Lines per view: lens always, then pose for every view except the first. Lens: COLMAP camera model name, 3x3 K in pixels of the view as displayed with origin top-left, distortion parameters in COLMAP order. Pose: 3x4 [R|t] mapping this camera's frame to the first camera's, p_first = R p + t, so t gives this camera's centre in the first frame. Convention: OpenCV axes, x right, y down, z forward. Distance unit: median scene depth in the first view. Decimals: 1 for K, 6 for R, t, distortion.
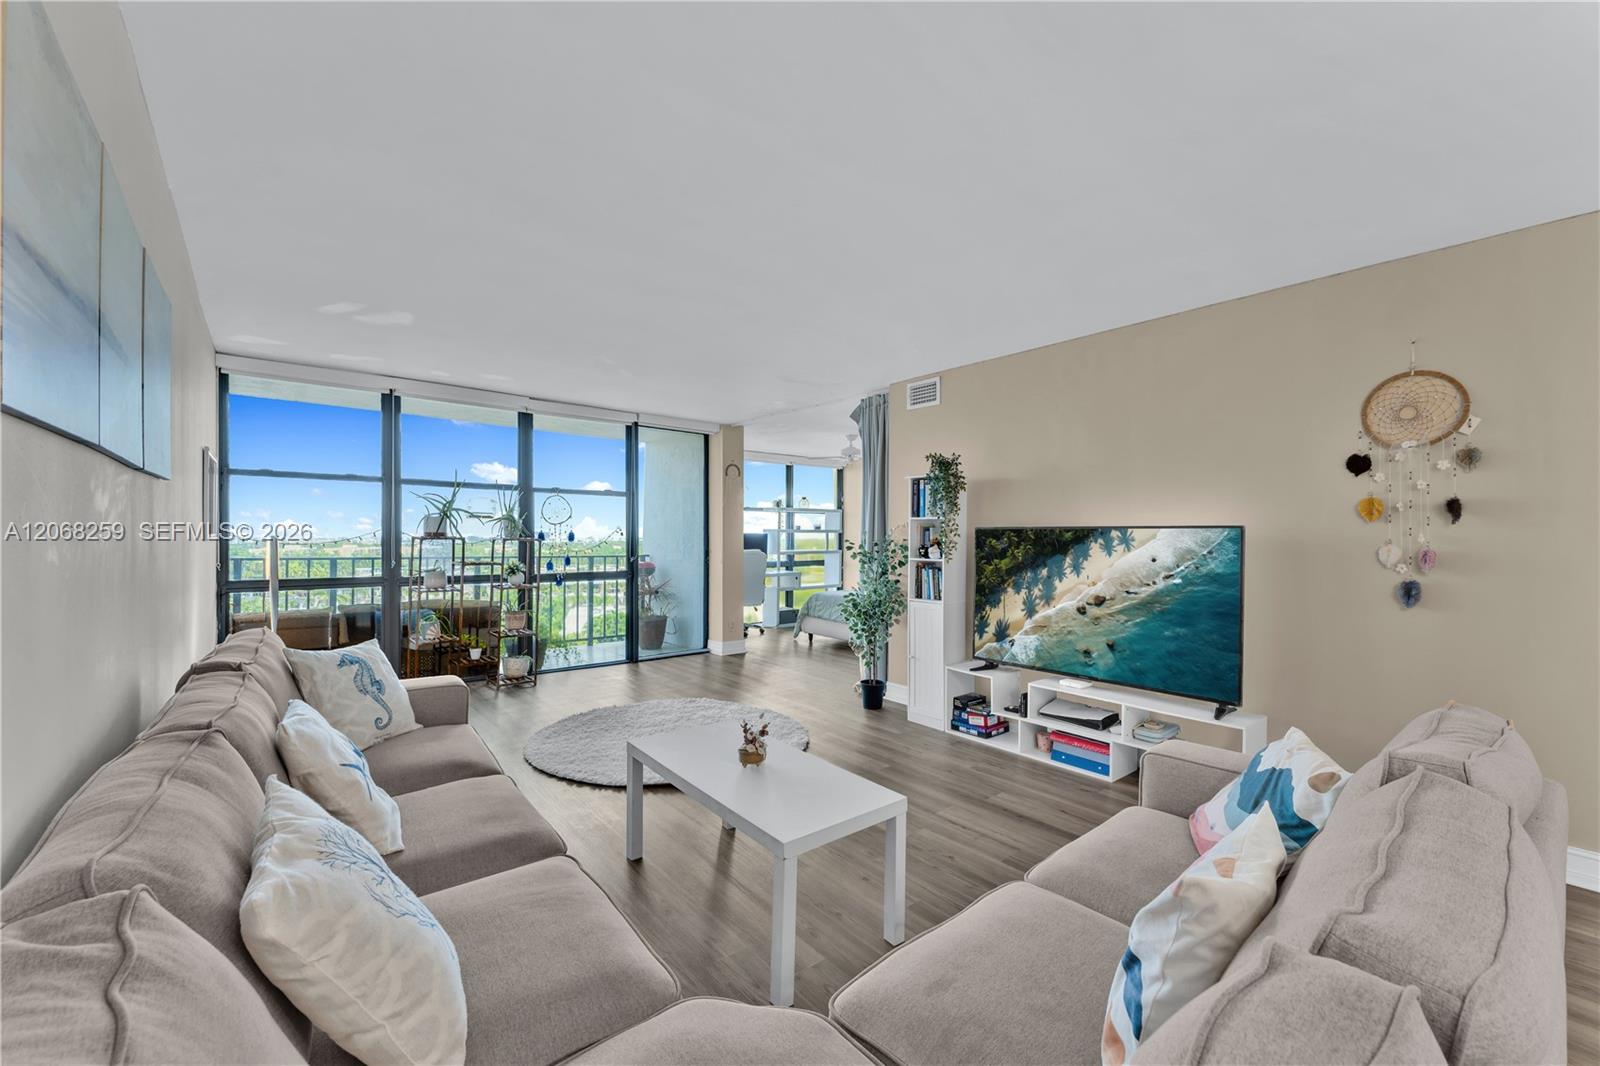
lens RADIAL K [[636.0, 0, 802.4], [0, 636.0, 536.9], [0, 0, 1]] dist [-0.001390, -0.001330]
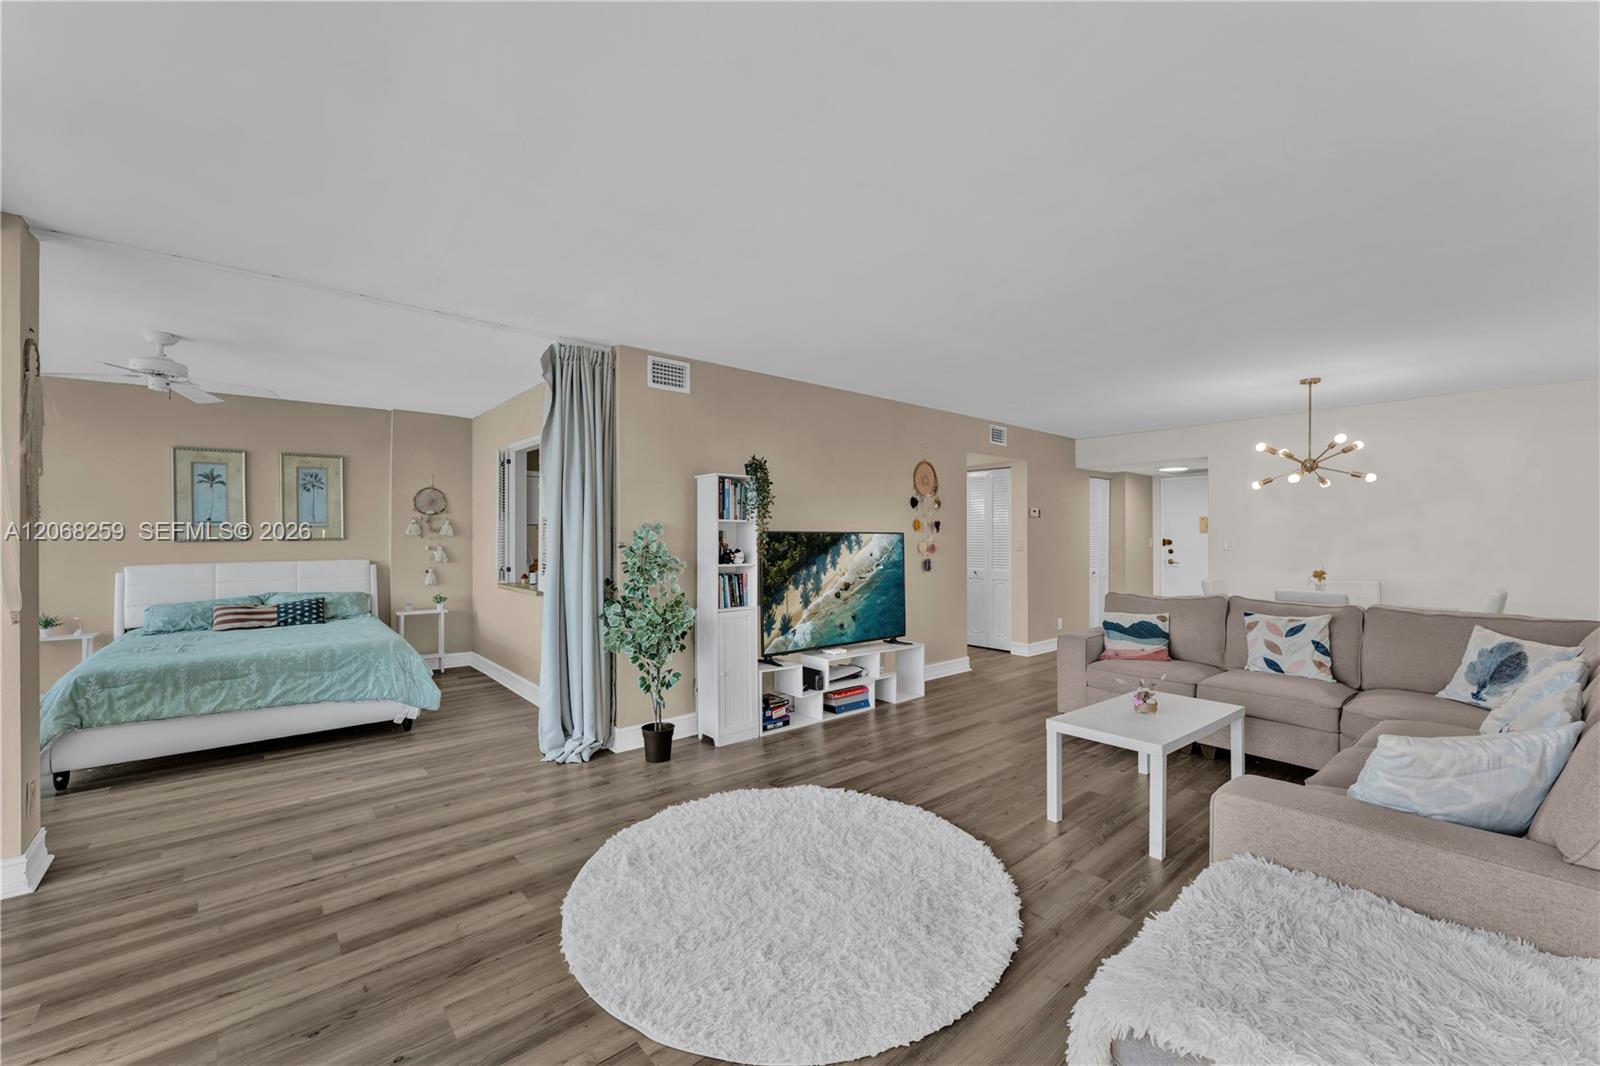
lens RADIAL K [[636.0, 0, 792.3], [0, 636.0, 549.1], [0, 0, 1]] dist [-0.001390, -0.001330]
pose [[-0.008471, -0.012640, 0.999884, -0.774483], [0.009385, 0.999875, 0.012719, 0.001668], [-0.999920, 0.009492, -0.008351, 0.967325]]
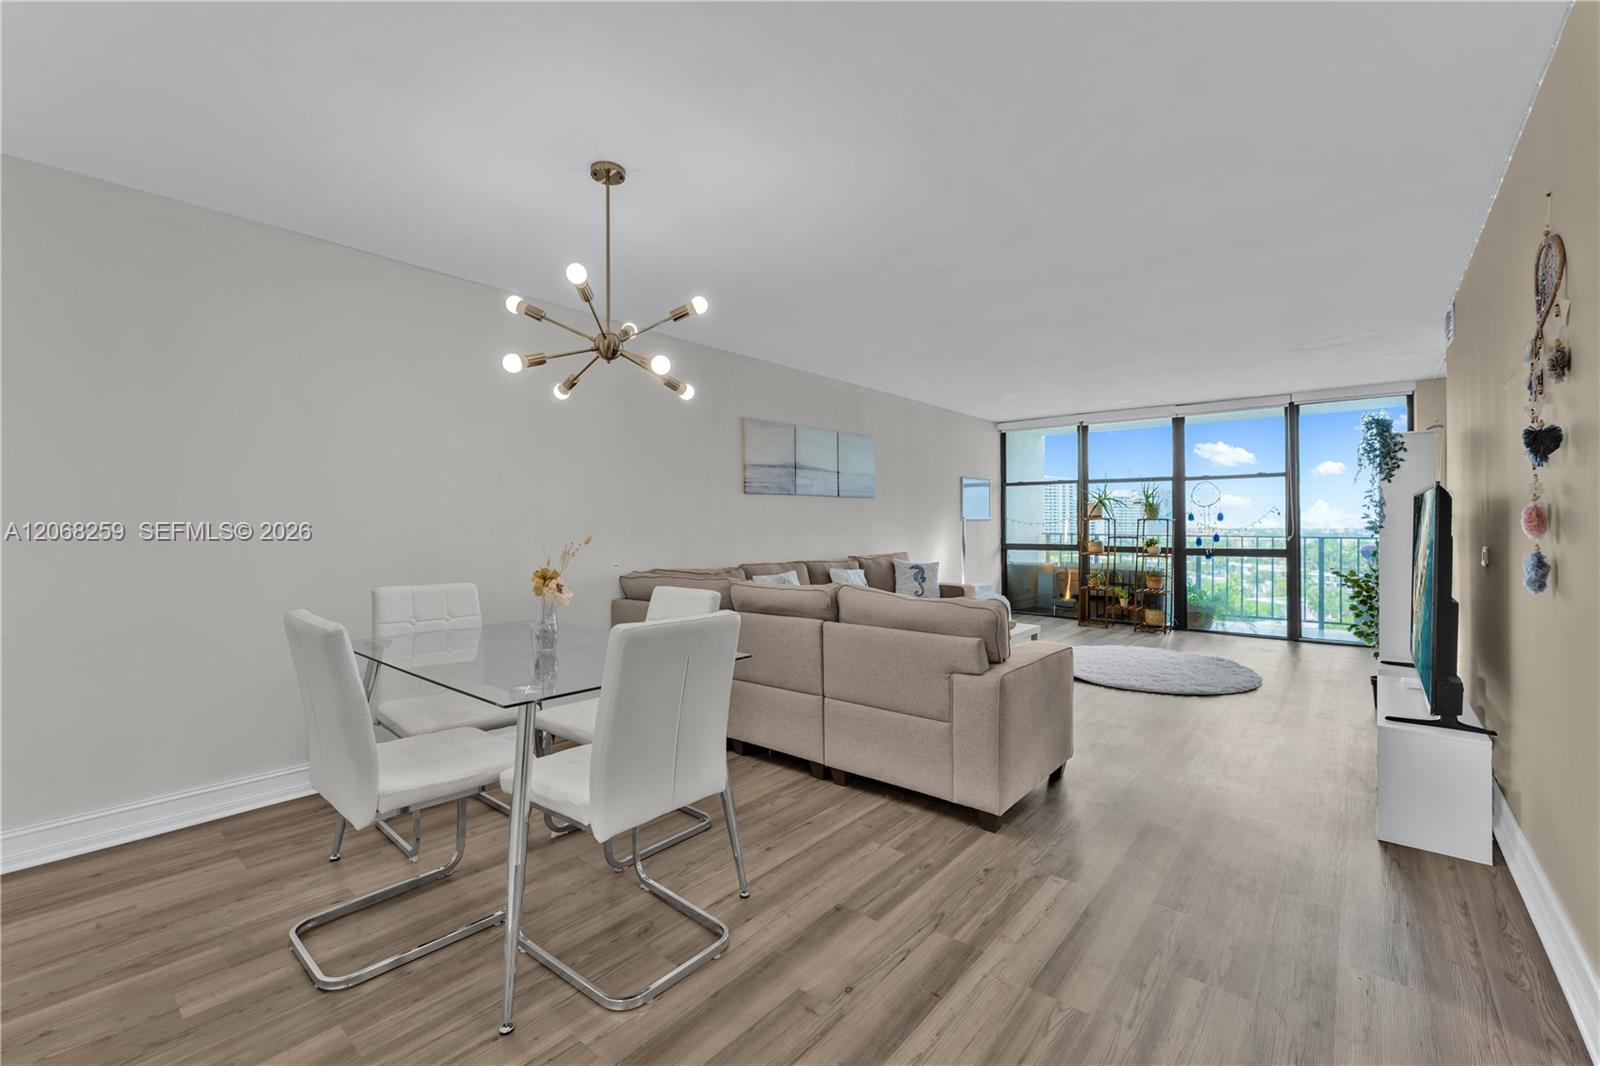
lens RADIAL K [[670.2, 0, 798.9], [0, 670.2, 524.1], [0, 0, 1]] dist [-0.003319, -0.000296]
pose [[0.170644, -0.008850, -0.985293, 0.998649], [0.004317, 0.999957, -0.008234, 0.027962], [0.985323, -0.002849, 0.170675, 0.071137]]
